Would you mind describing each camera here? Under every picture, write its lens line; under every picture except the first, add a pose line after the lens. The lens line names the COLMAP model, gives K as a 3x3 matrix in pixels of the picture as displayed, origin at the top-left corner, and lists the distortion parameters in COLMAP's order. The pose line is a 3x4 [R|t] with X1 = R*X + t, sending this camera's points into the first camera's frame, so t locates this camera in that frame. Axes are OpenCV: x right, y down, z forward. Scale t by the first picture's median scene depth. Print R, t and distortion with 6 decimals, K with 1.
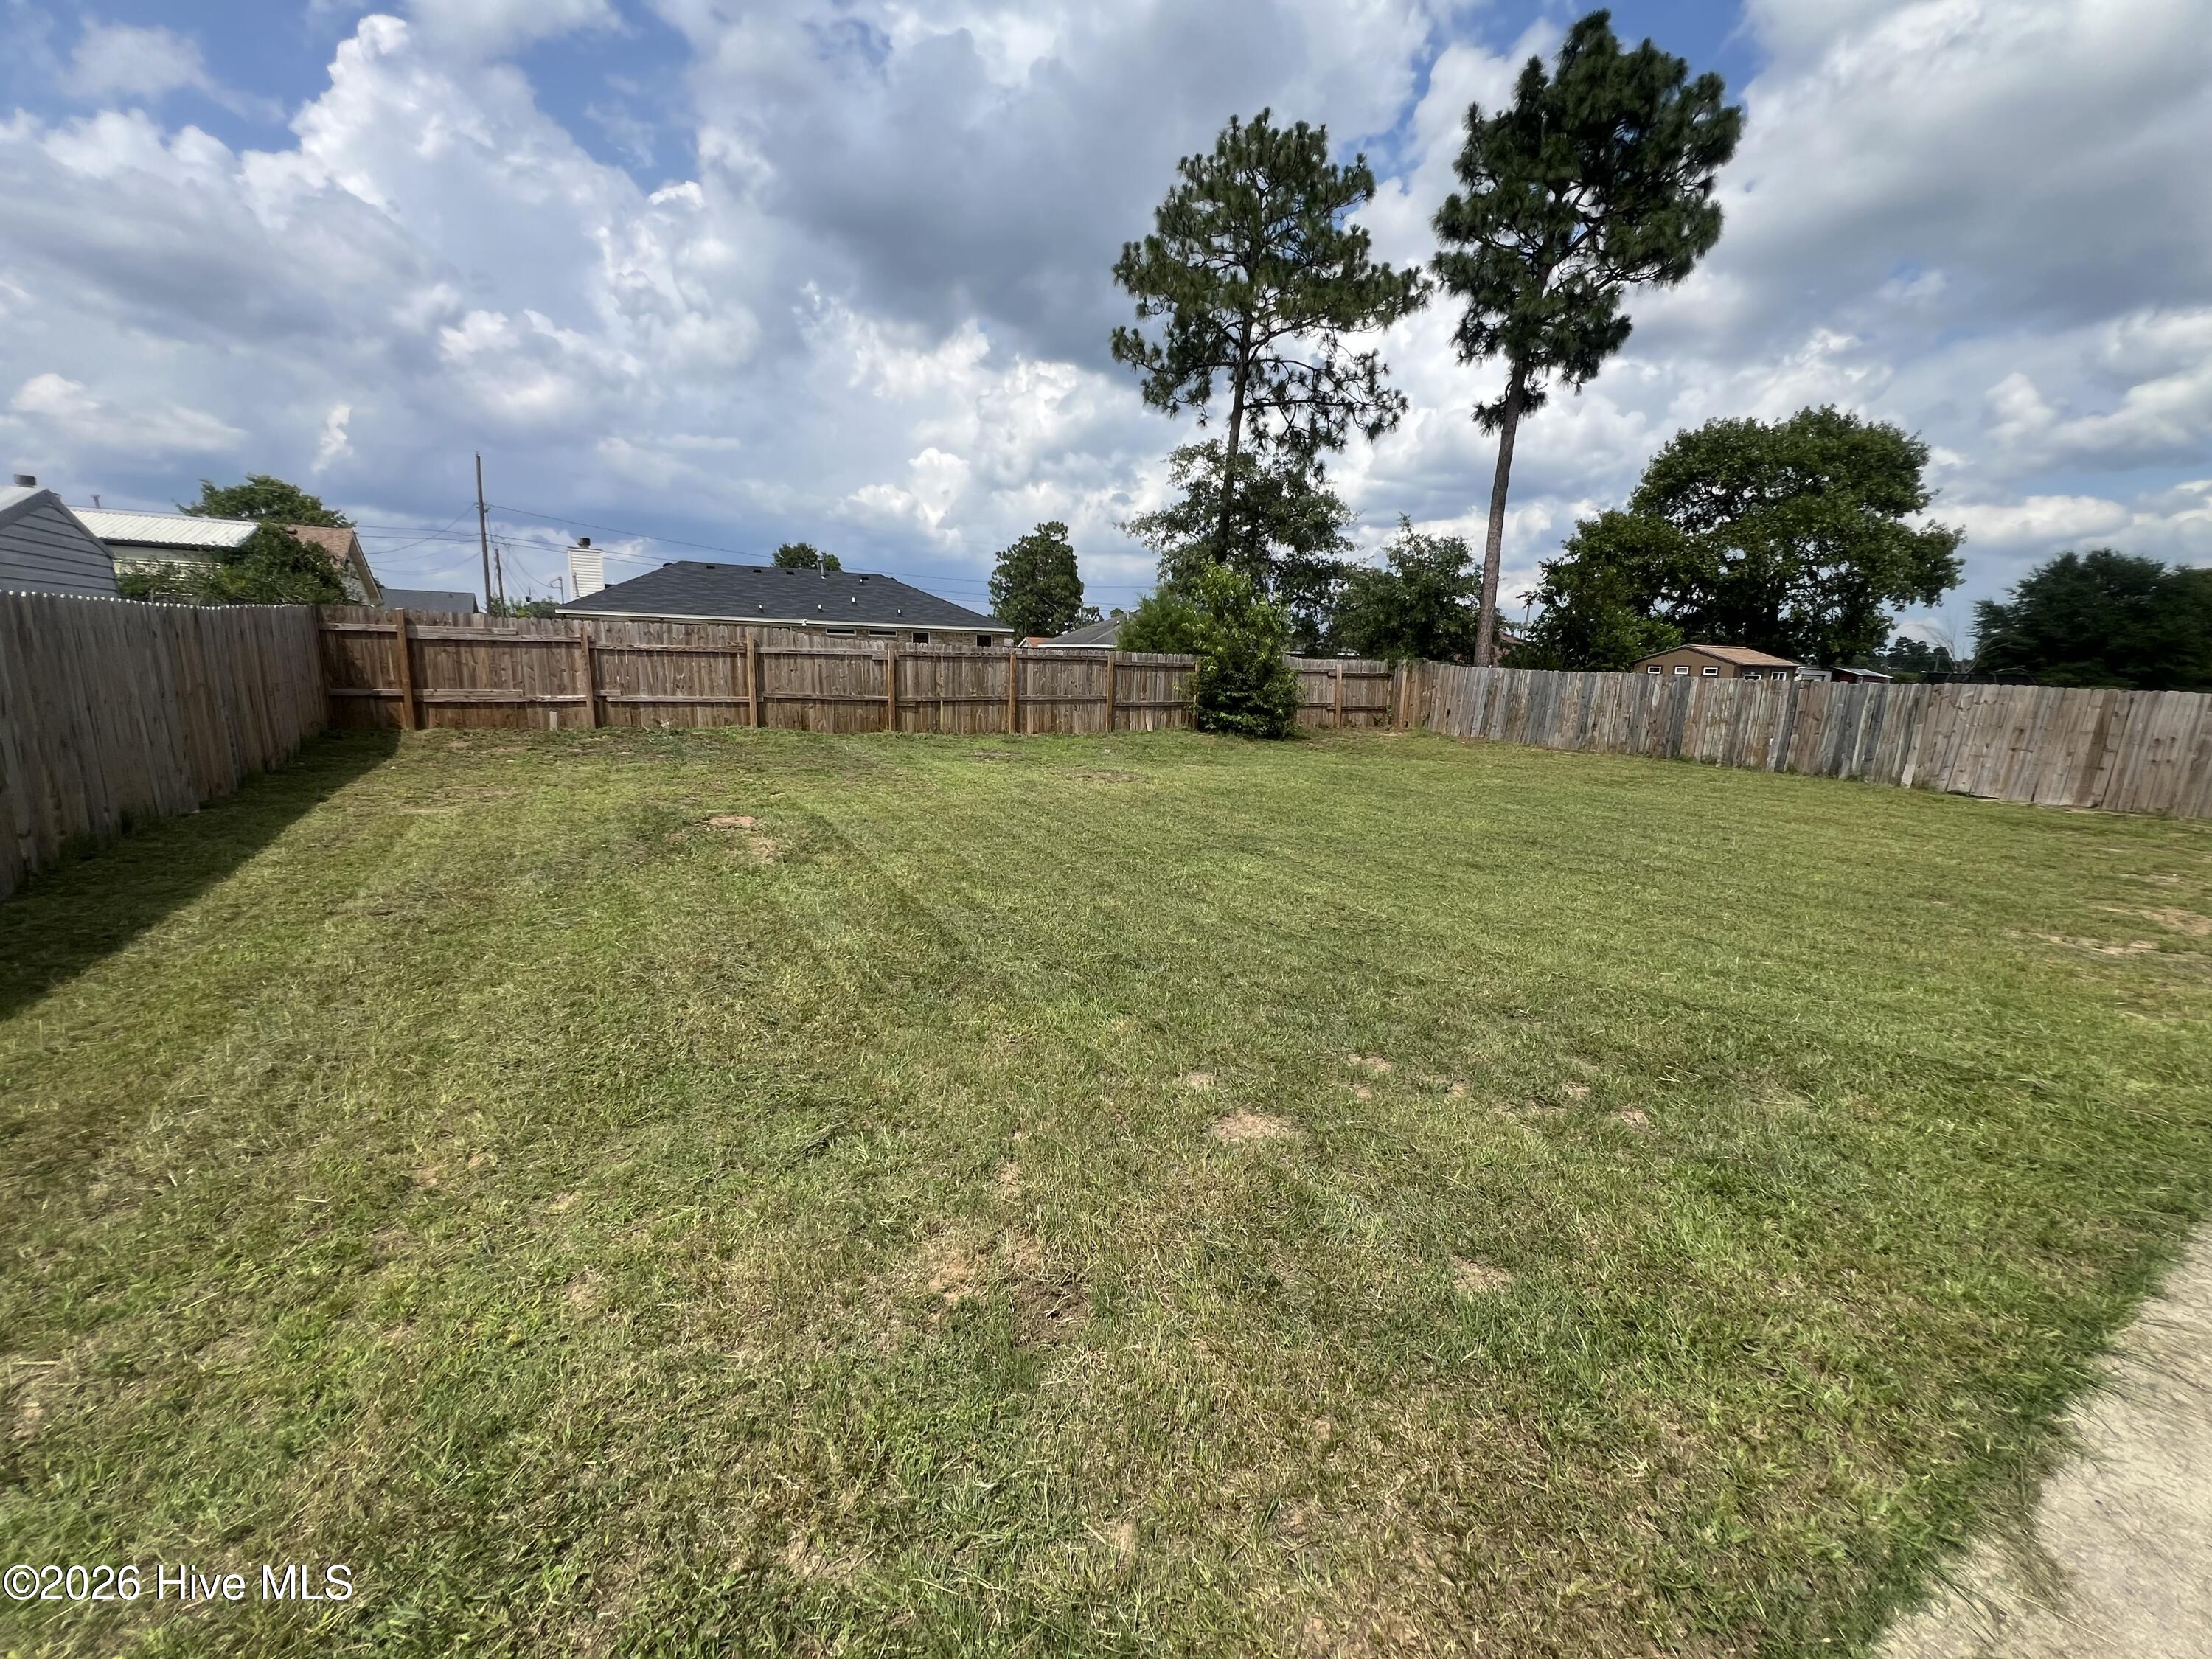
lens RADIAL K [[880.7, 0, 1105.4], [0, 880.7, 792.7], [0, 0, 1]] dist [-0.002489, 0.000574]
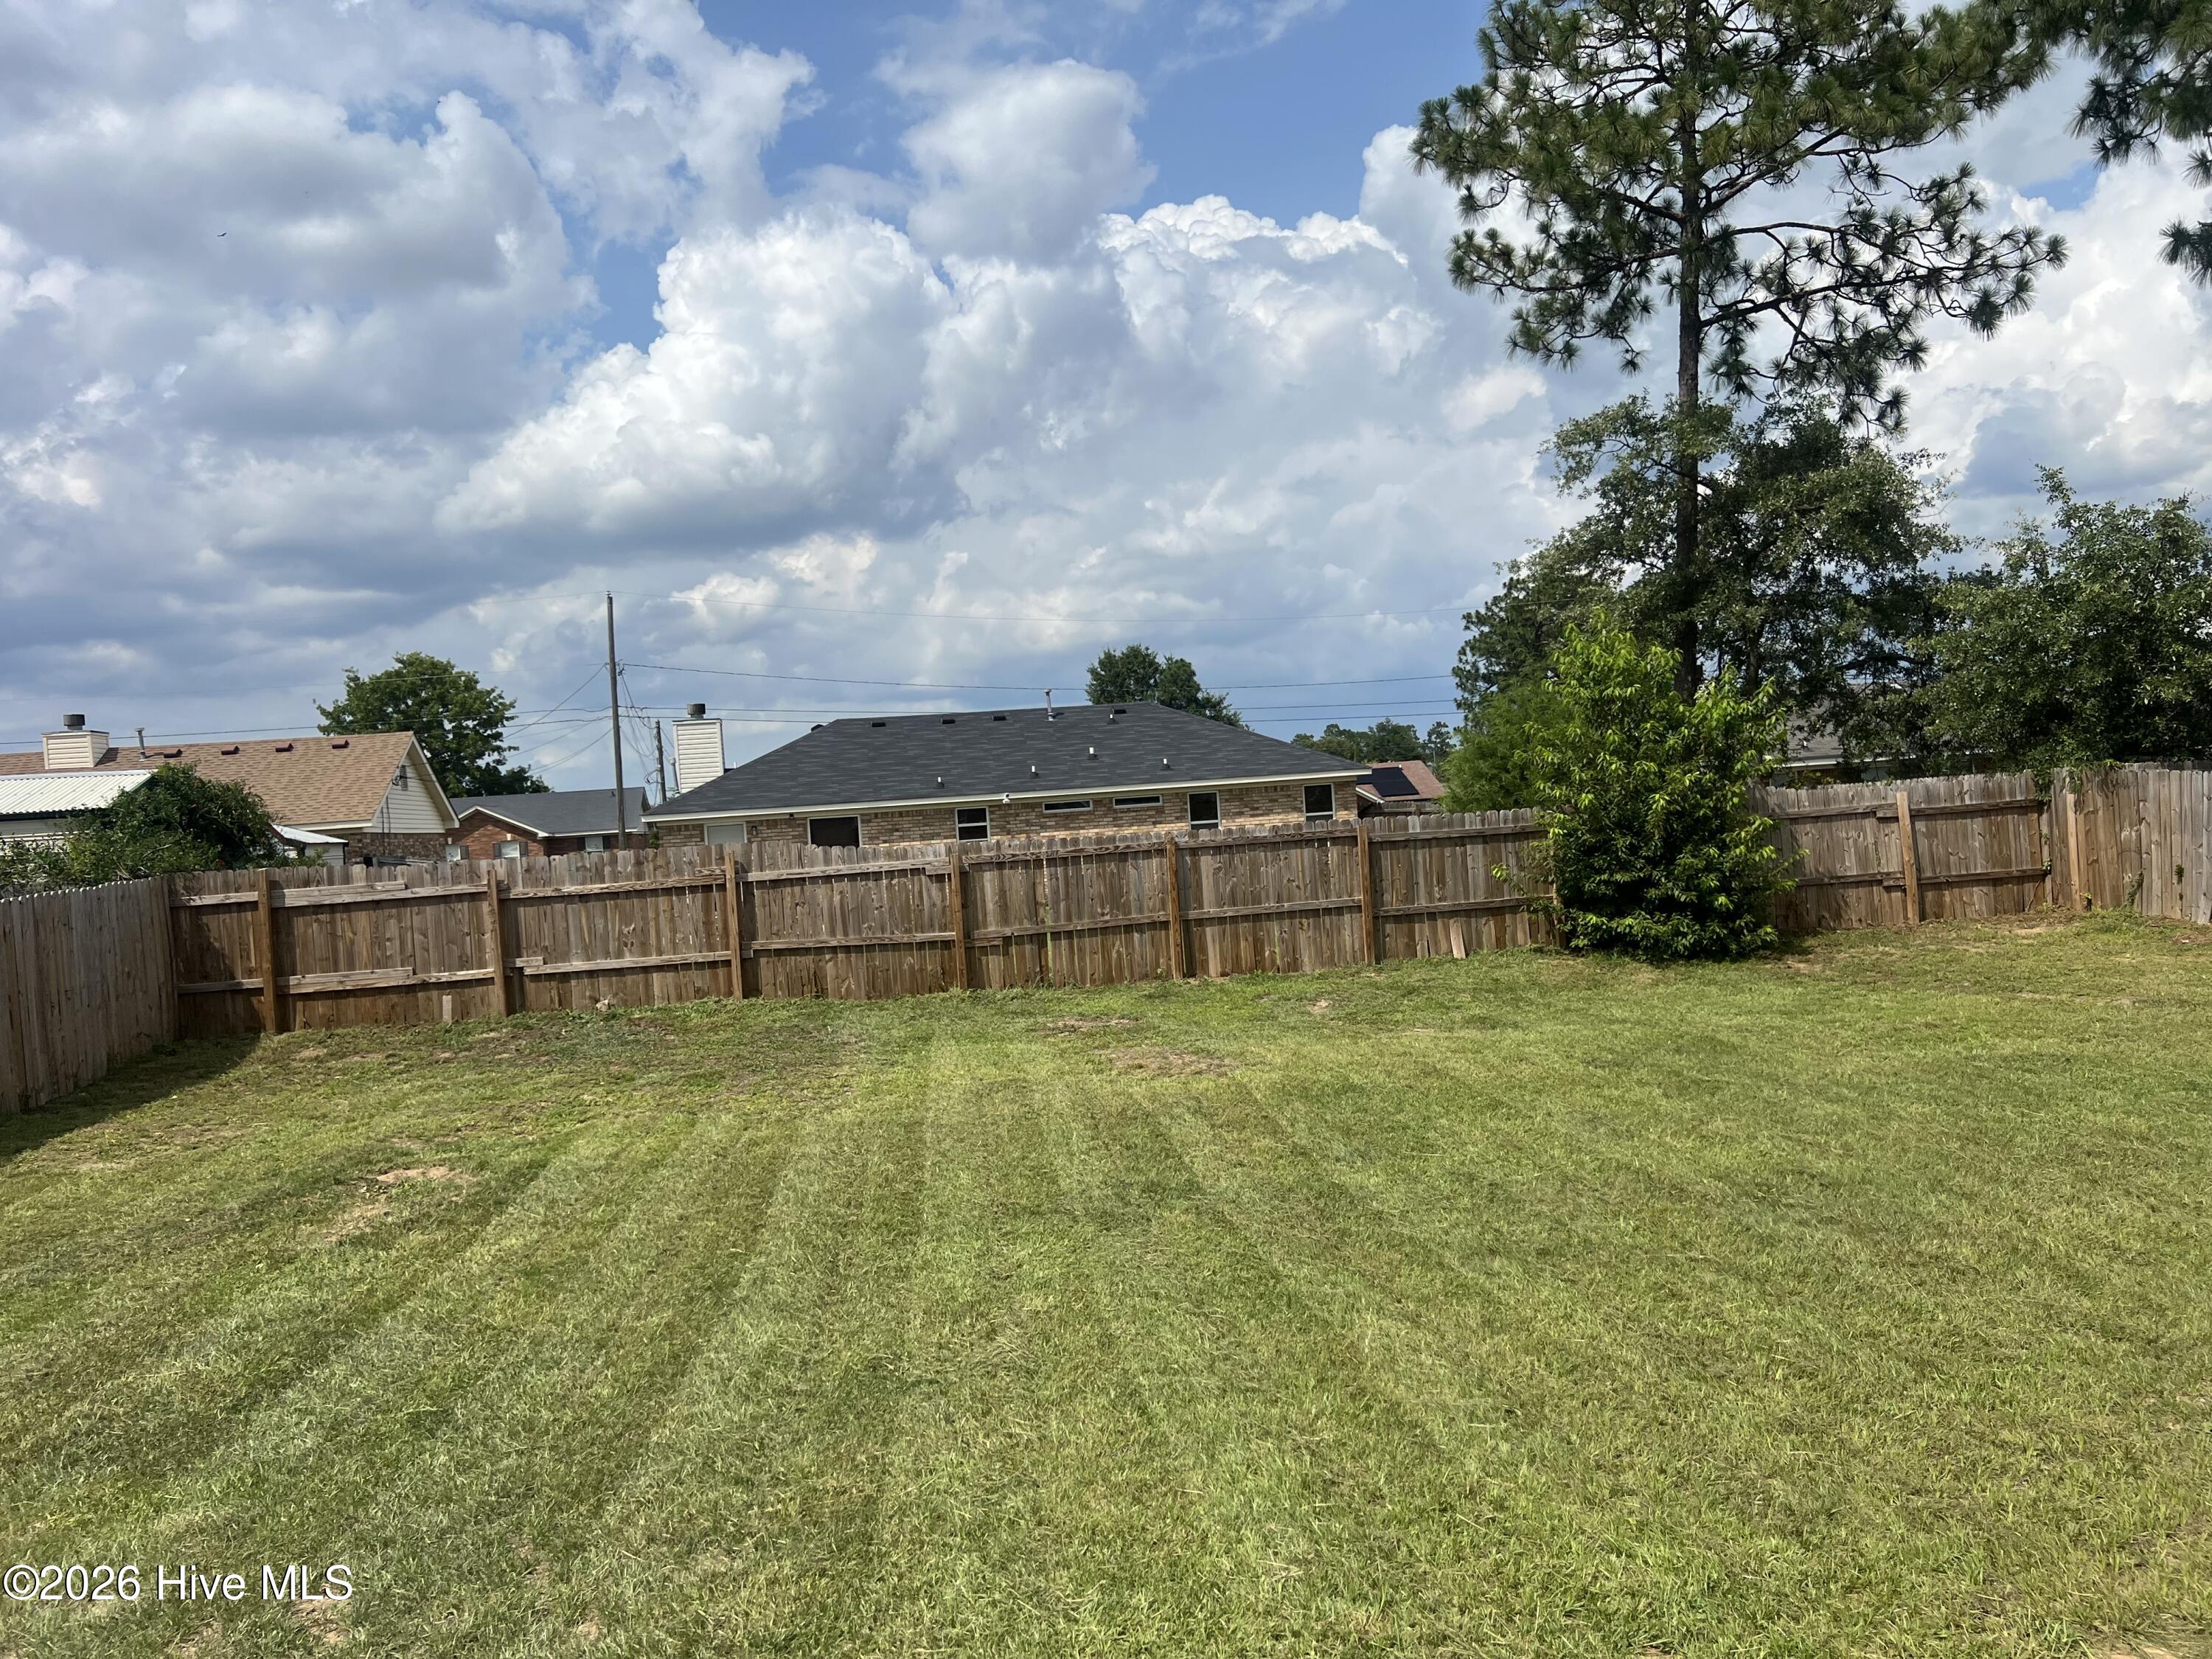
lens RADIAL K [[1622.1, 0, 1106.0], [0, 1622.1, 829.5], [0, 0, 1]] dist [0.013960, 0.001982]
pose [[0.927346, -0.087760, -0.363769, 0.229361], [0.036518, 0.988694, -0.145430, -0.012003], [0.372419, 0.121580, 0.920067, 0.002849]]
